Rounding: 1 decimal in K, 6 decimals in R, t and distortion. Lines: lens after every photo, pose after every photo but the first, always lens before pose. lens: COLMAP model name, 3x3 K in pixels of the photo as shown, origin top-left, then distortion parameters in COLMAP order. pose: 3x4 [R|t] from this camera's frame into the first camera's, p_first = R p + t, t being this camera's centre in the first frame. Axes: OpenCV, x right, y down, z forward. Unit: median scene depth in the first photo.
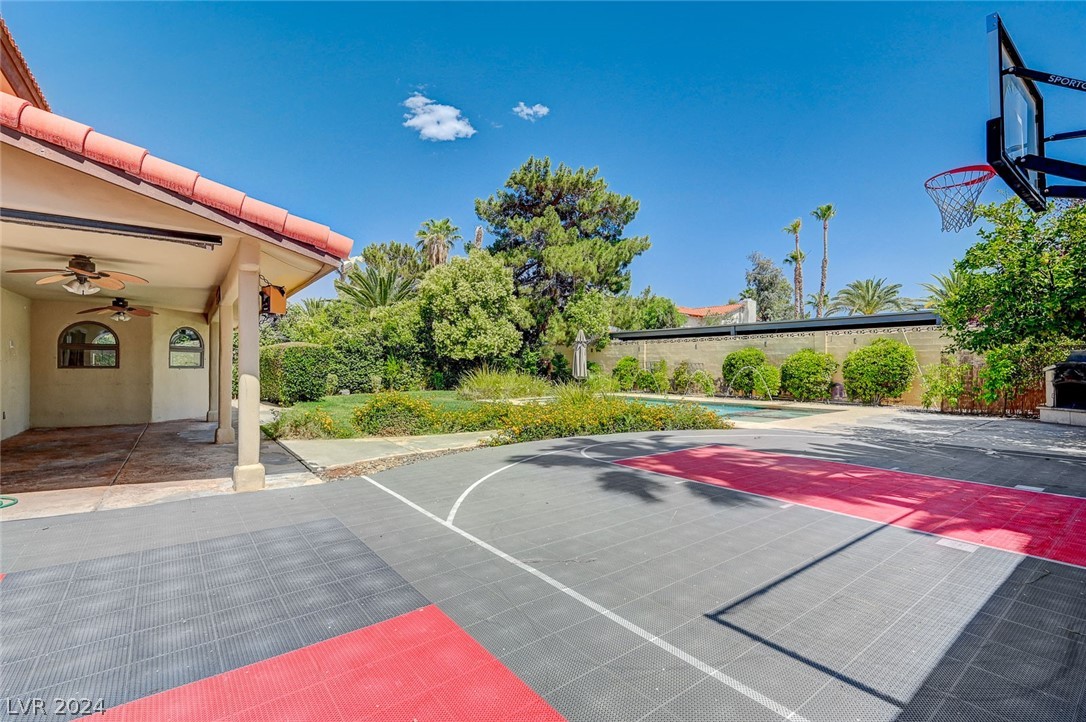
lens RADIAL K [[492.1, 0, 543.0], [0, 492.1, 361.0], [0, 0, 1]] dist [-0.000953, -0.000116]
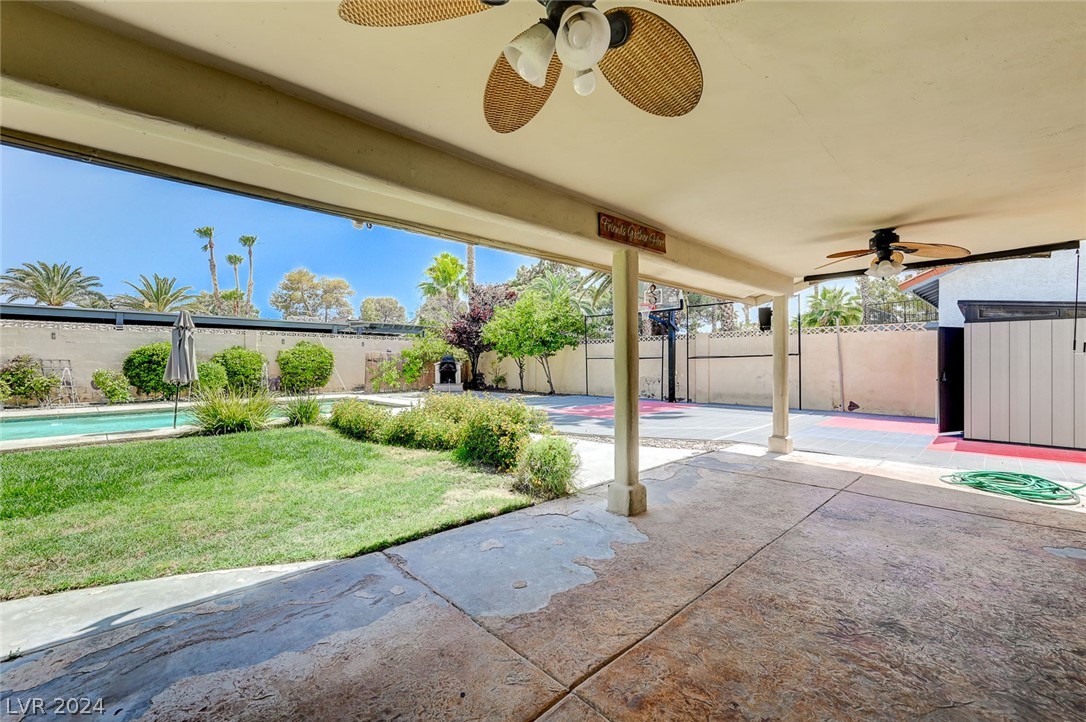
lens RADIAL K [[443.9, 0, 544.2], [0, 443.9, 363.3], [0, 0, 1]] dist [0.003084, 0.000306]
pose [[-0.120372, -0.004959, 0.992717, -0.363170], [-0.008095, 0.999959, 0.004014, 0.001378], [-0.992696, -0.007553, -0.120407, 0.373127]]
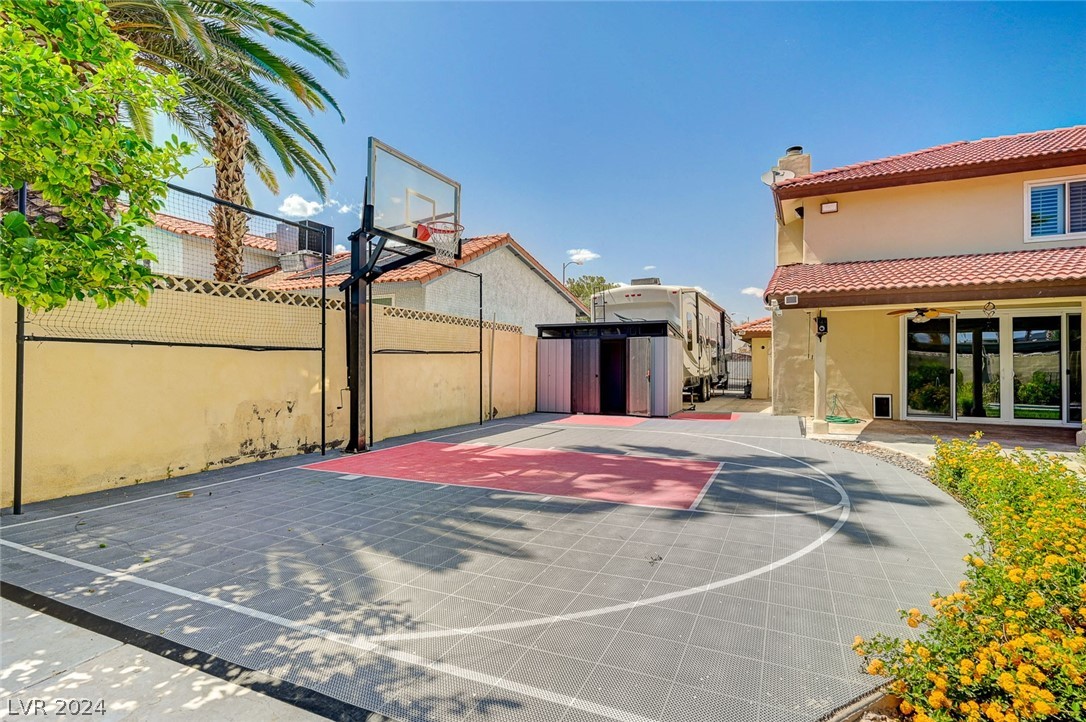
lens RADIAL K [[540.4, 0, 543.0], [0, 540.4, 361.0], [0, 0, 1]] dist [0.002545, 0.000271]
pose [[-0.883437, -0.009677, -0.468450, 0.245075], [-0.001355, 0.999835, -0.018100, 0.006669], [0.468548, -0.015356, -0.883305, 0.462684]]
